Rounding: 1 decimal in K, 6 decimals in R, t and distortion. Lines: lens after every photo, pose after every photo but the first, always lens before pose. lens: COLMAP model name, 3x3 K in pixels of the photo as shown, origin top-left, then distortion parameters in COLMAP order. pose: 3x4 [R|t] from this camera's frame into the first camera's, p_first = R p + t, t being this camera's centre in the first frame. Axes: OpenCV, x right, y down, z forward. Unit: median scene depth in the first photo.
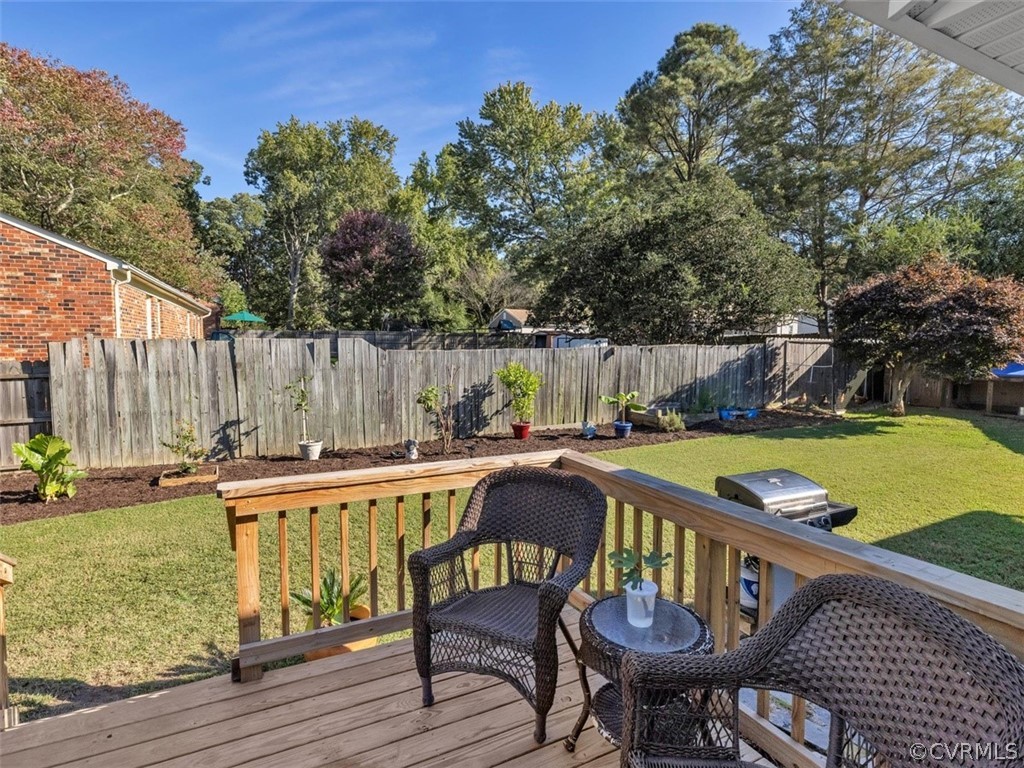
lens RADIAL K [[535.5, 0, 512.0], [0, 535.5, 384.0], [0, 0, 1]] dist [-0.002686, -0.000074]
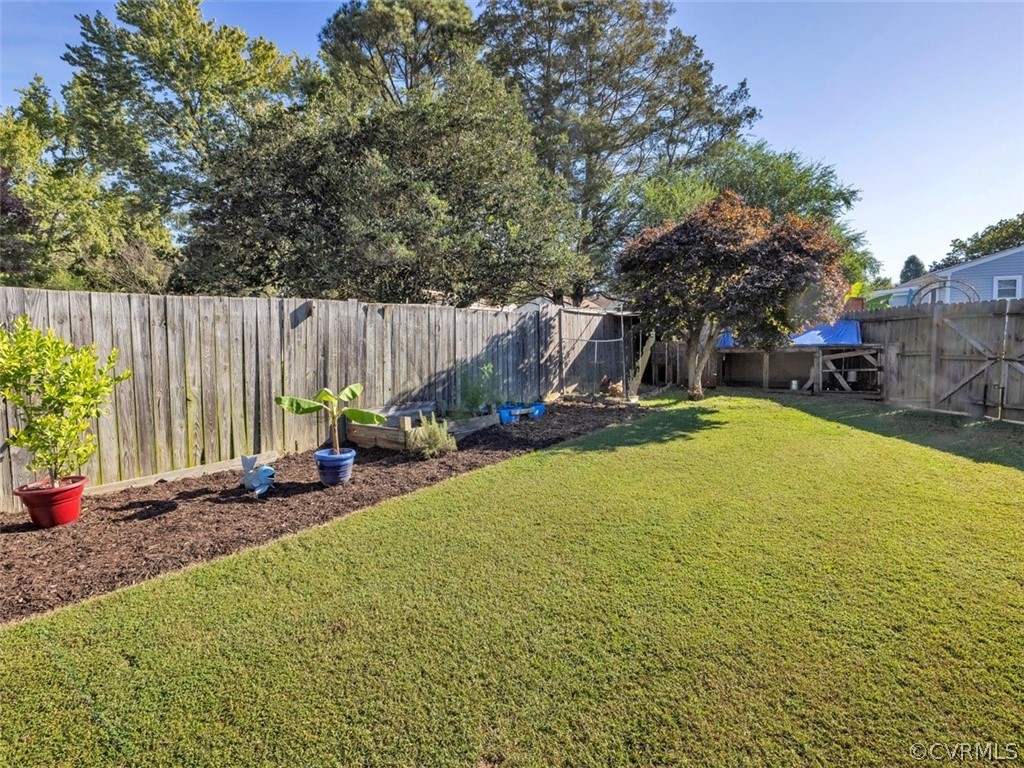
lens RADIAL K [[535.5, 0, 512.0], [0, 535.5, 384.0], [0, 0, 1]] dist [-0.002686, -0.000074]
pose [[0.874420, -0.051876, 0.482388, 0.099709], [0.055473, 0.998437, 0.006816, 0.015982], [-0.481988, 0.020800, 0.875931, 0.429211]]
